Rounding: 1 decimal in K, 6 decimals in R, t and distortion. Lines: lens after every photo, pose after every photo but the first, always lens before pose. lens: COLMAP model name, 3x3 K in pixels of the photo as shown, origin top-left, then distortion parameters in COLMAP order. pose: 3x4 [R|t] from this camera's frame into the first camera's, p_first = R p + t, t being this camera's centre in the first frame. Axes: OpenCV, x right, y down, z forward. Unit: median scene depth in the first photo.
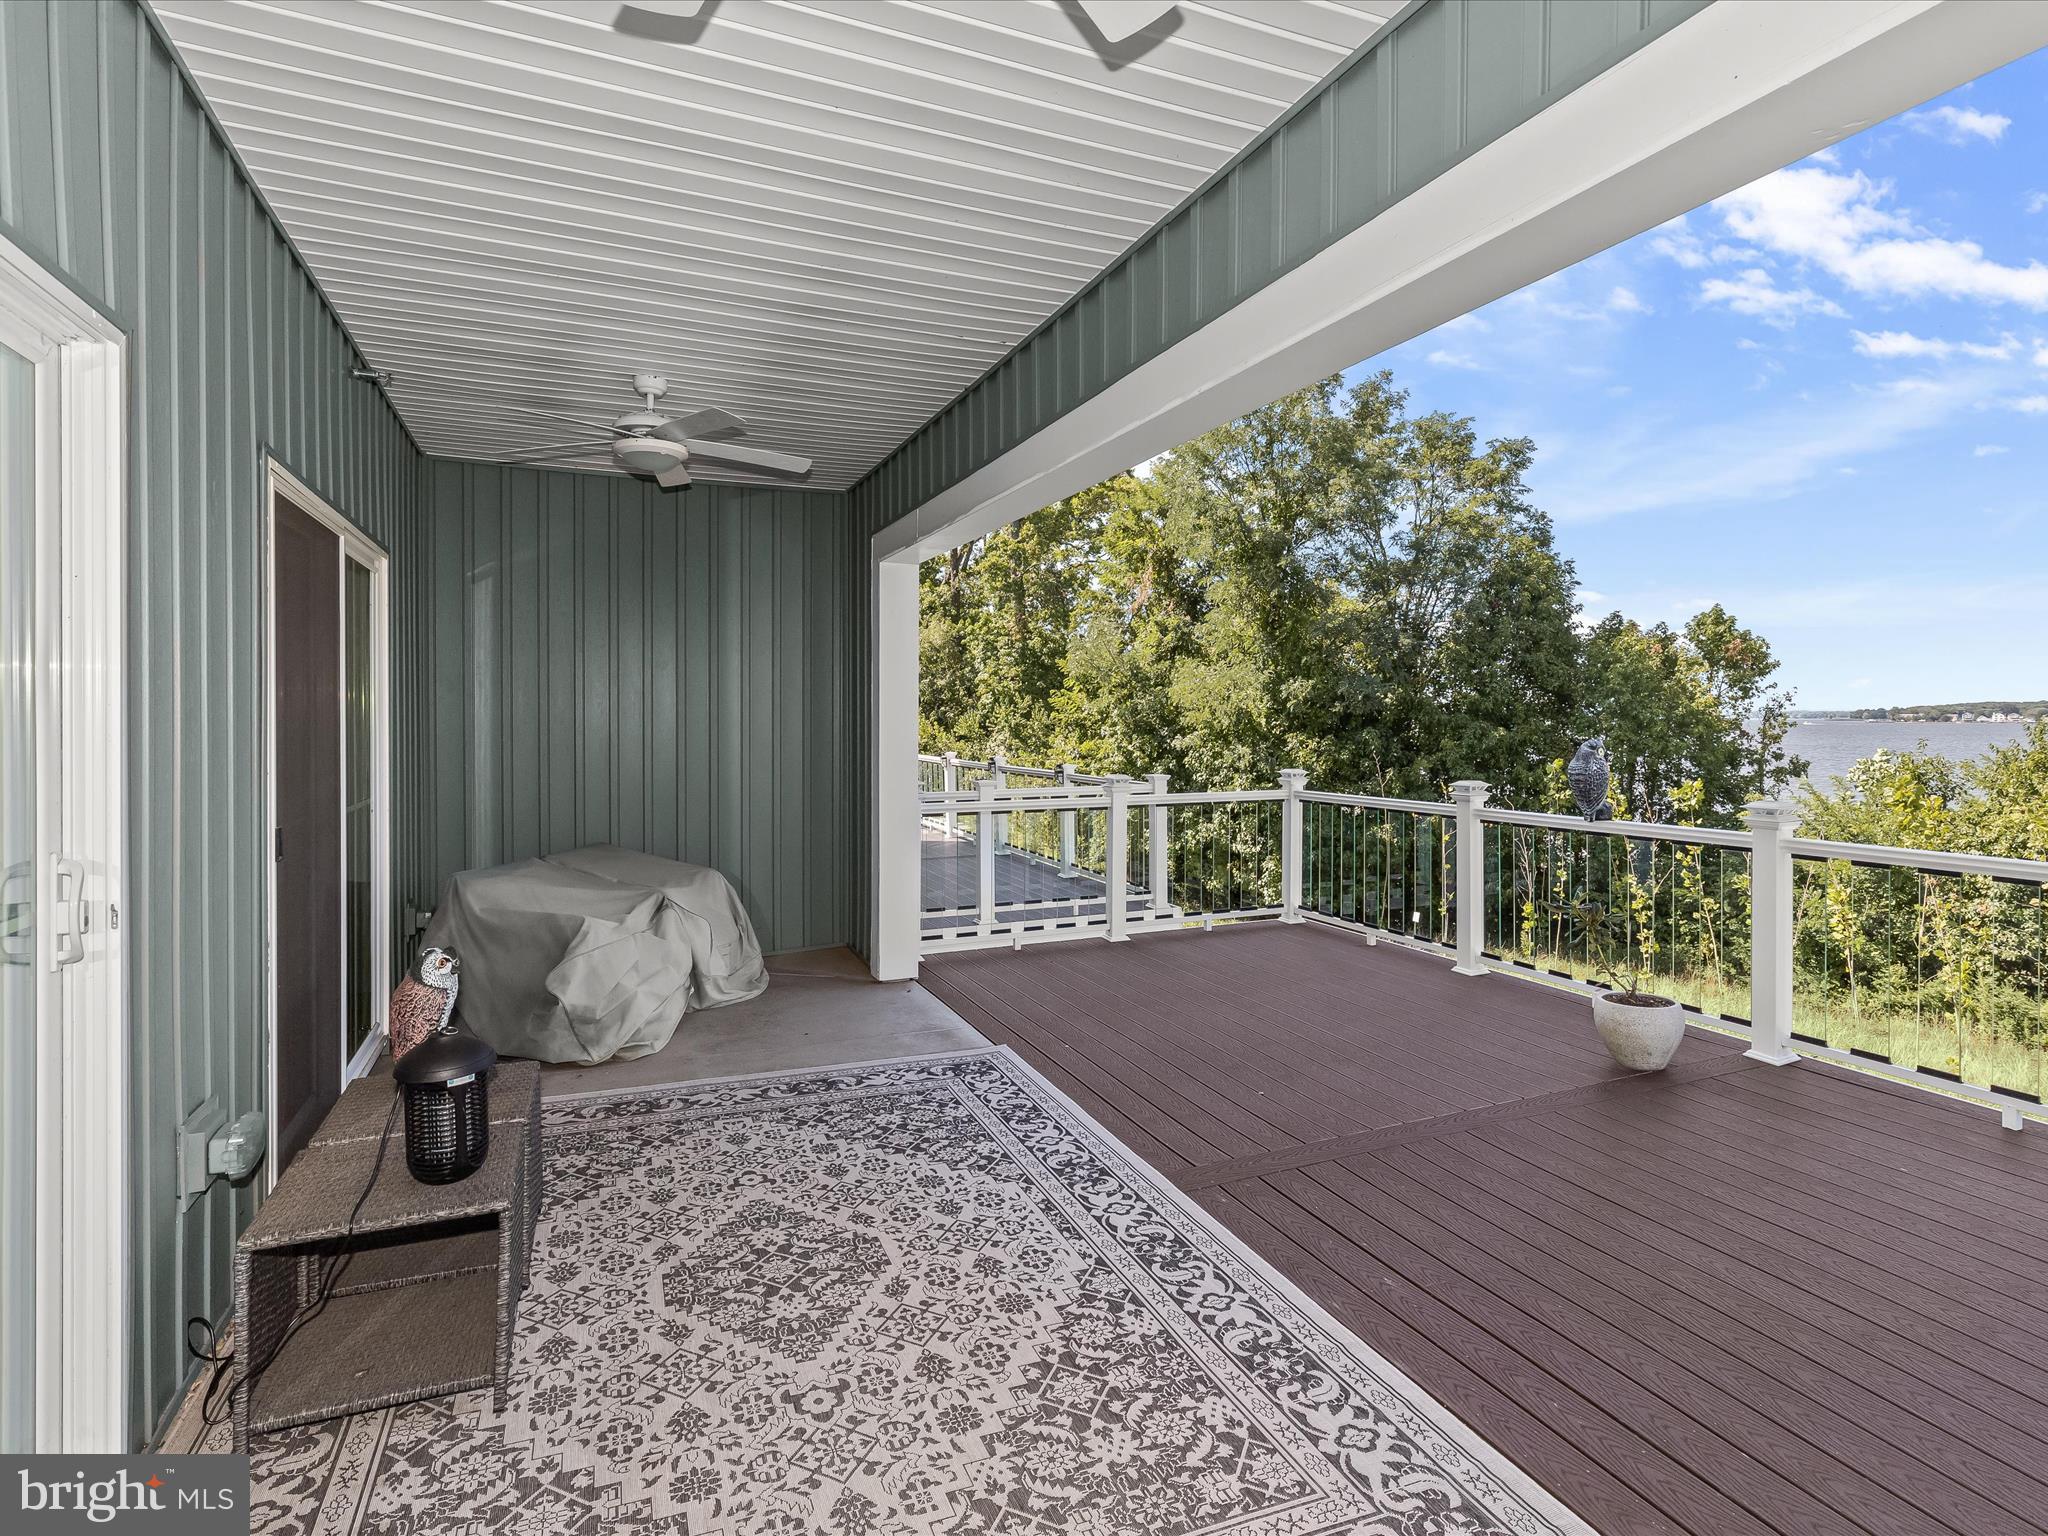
lens RADIAL K [[1047.7, 0, 1020.5], [0, 1047.7, 776.7], [0, 0, 1]] dist [0.009850, 0.000096]
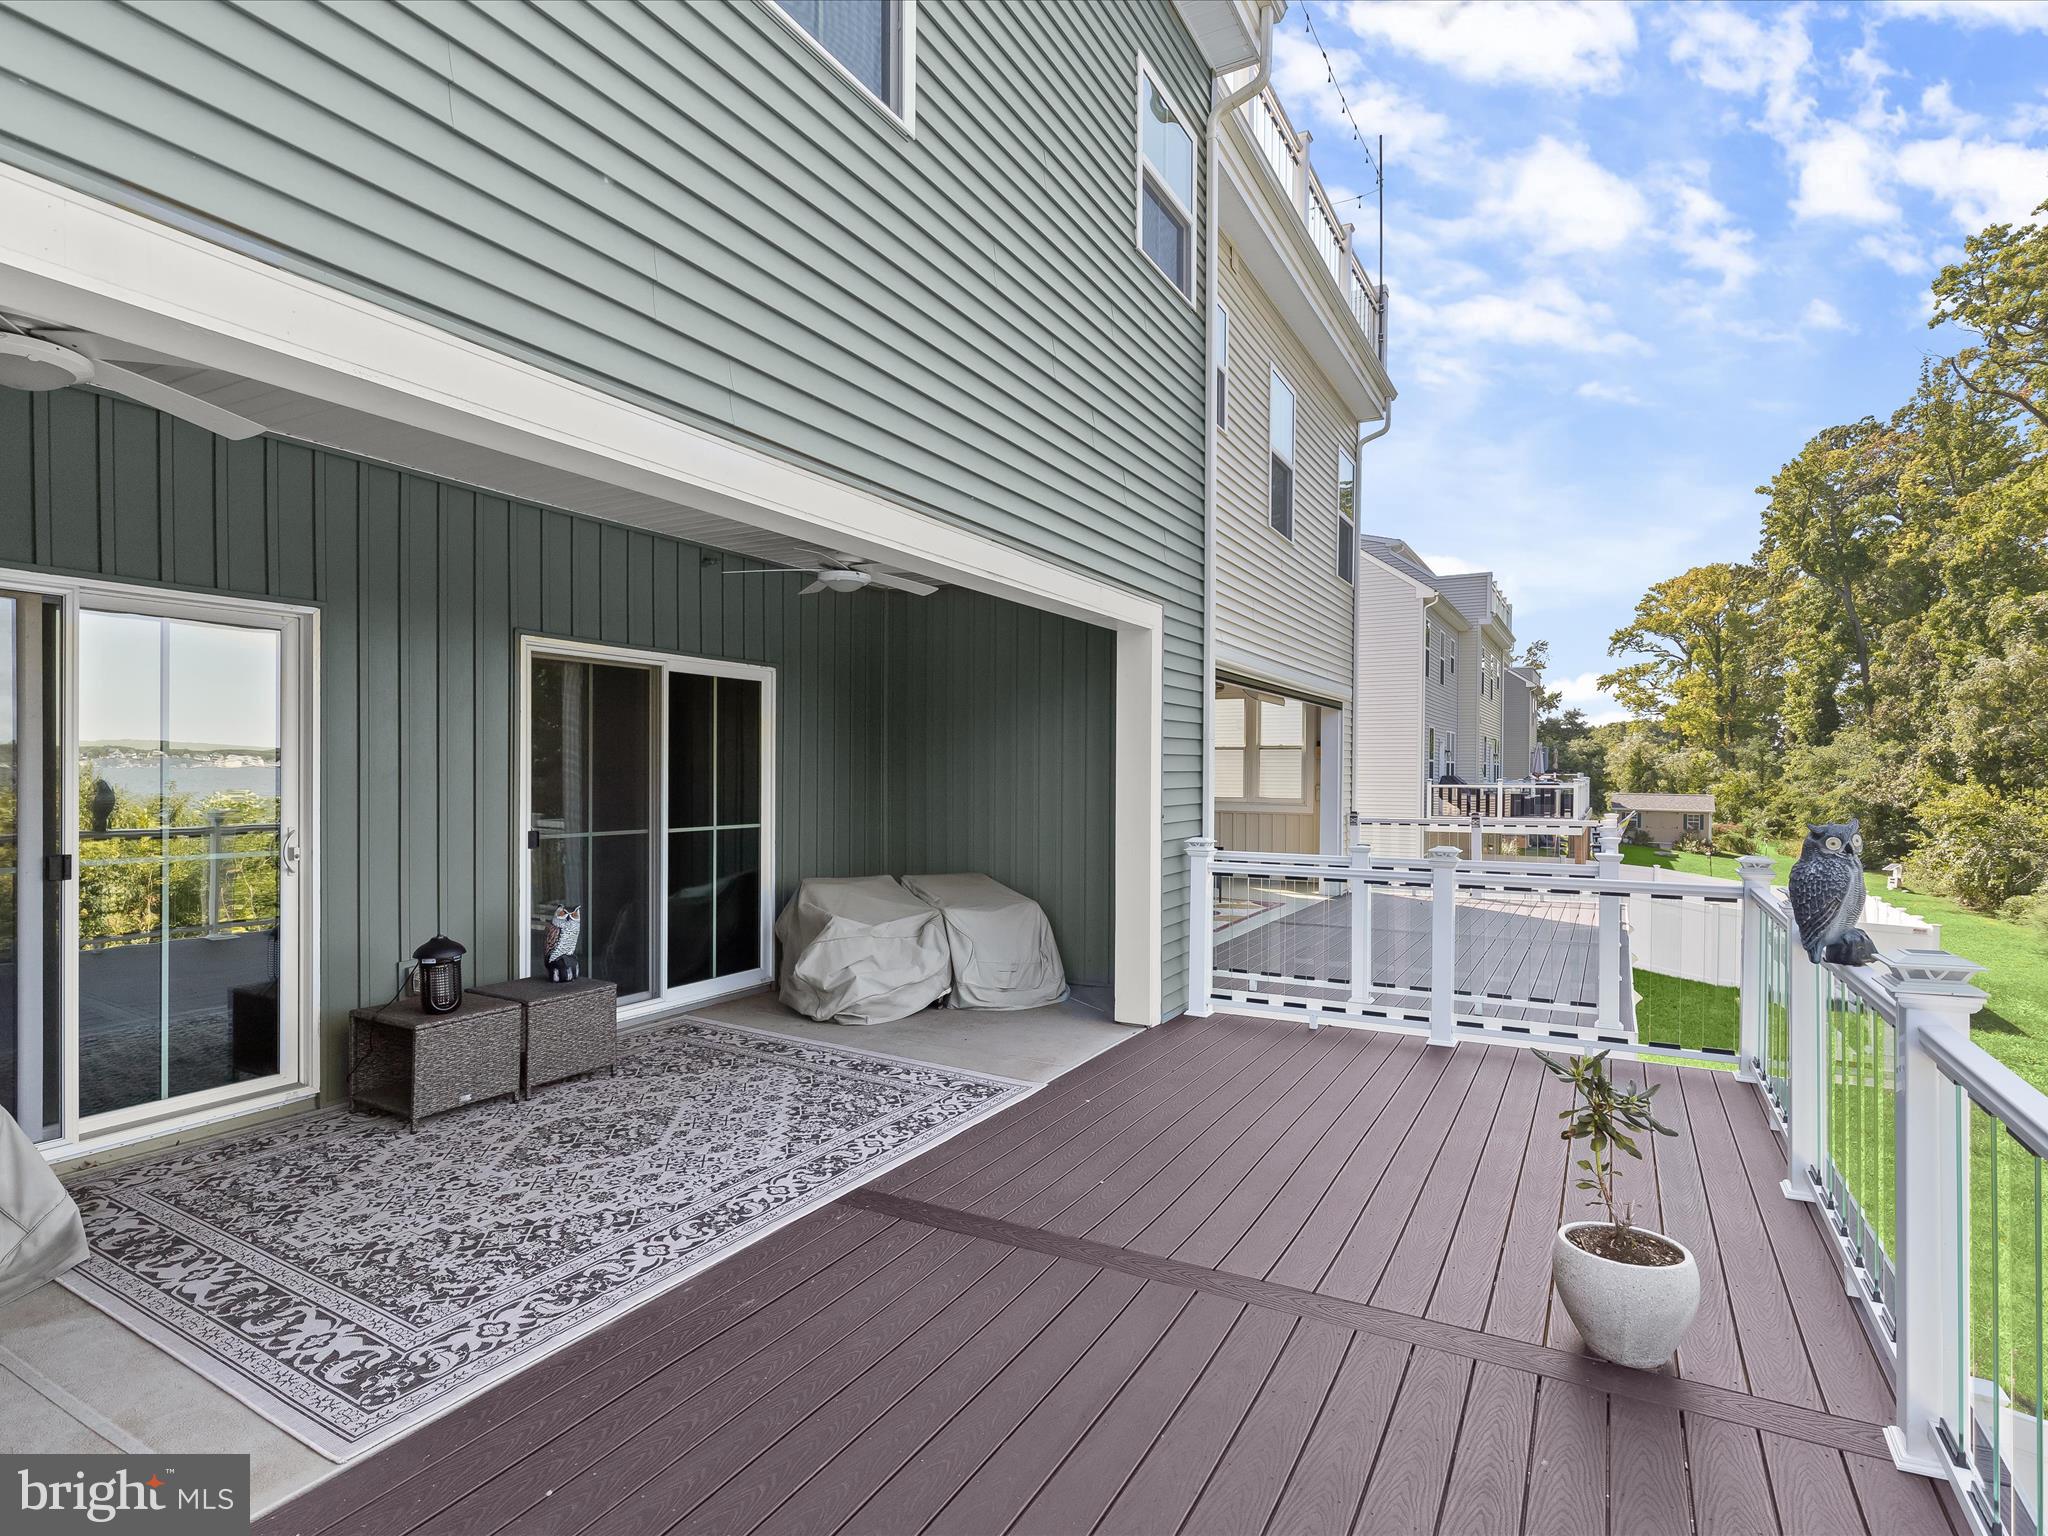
lens RADIAL K [[1047.7, 0, 1020.5], [0, 1047.7, 776.7], [0, 0, 1]] dist [0.009850, 0.000096]
pose [[0.616809, 0.008537, -0.787067, 1.081994], [-0.051457, 0.998239, -0.029499, -0.029693], [0.785429, 0.058695, 0.616162, 0.417244]]
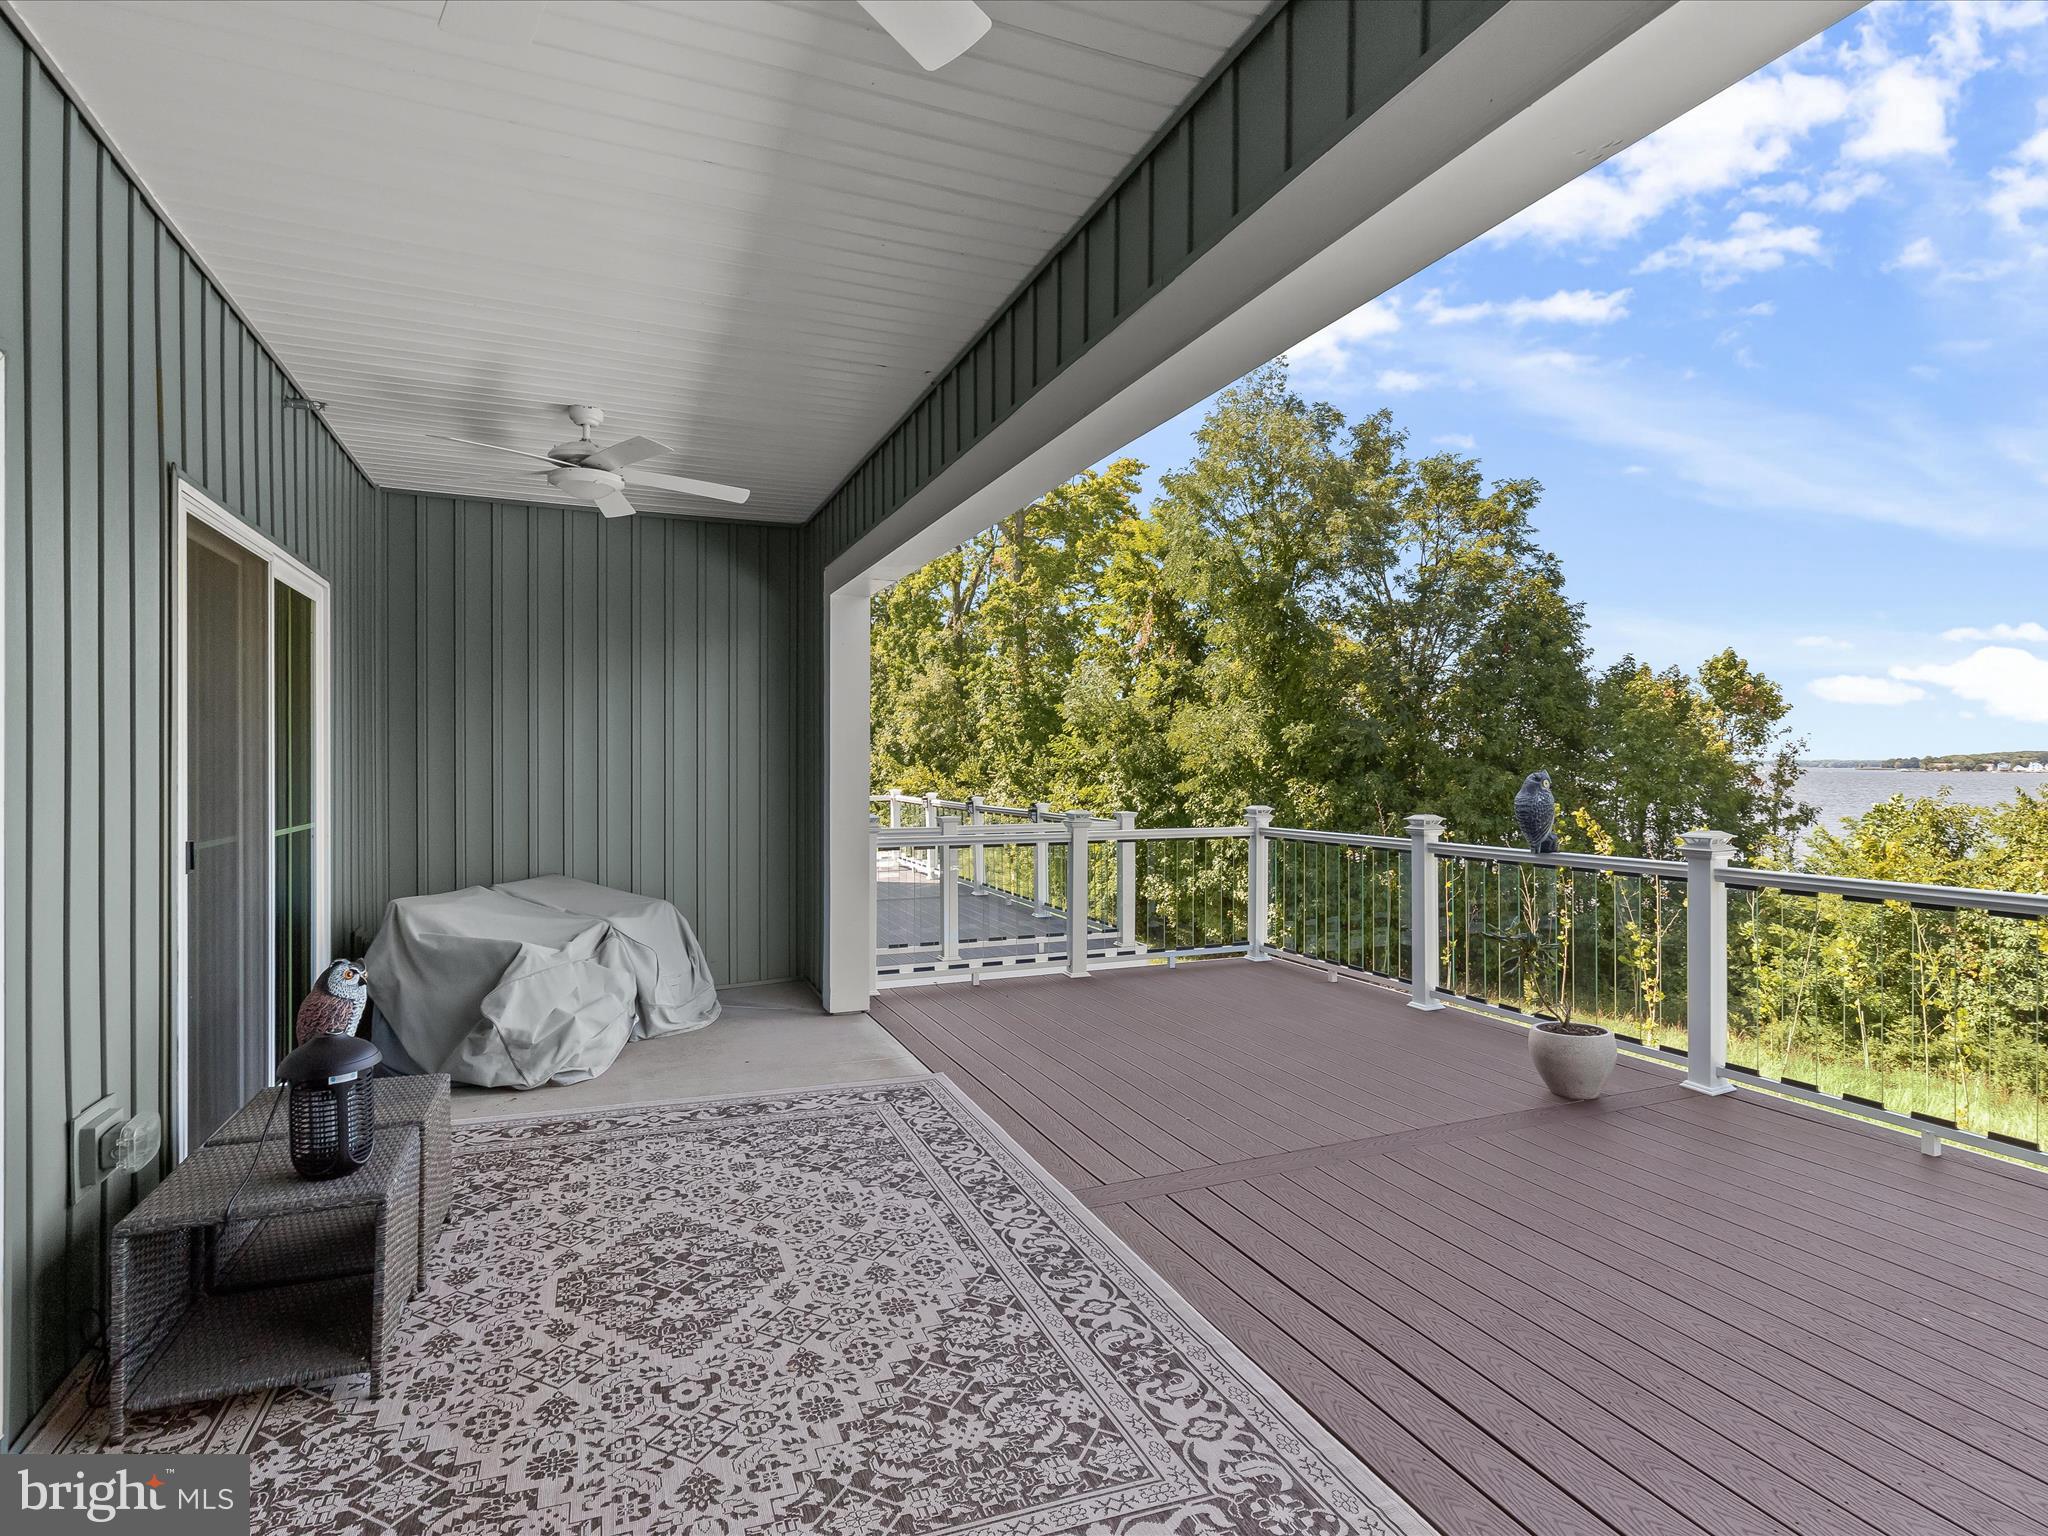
lens RADIAL K [[1067.7, 0, 1017.5], [0, 1067.7, 820.7], [0, 0, 1]] dist [0.010040, 0.000103]
pose [[0.999937, 0.002497, -0.010970, 0.091713], [-0.002547, 0.999987, -0.004503, 0.025781], [0.010959, 0.004530, 0.999930, -0.029789]]
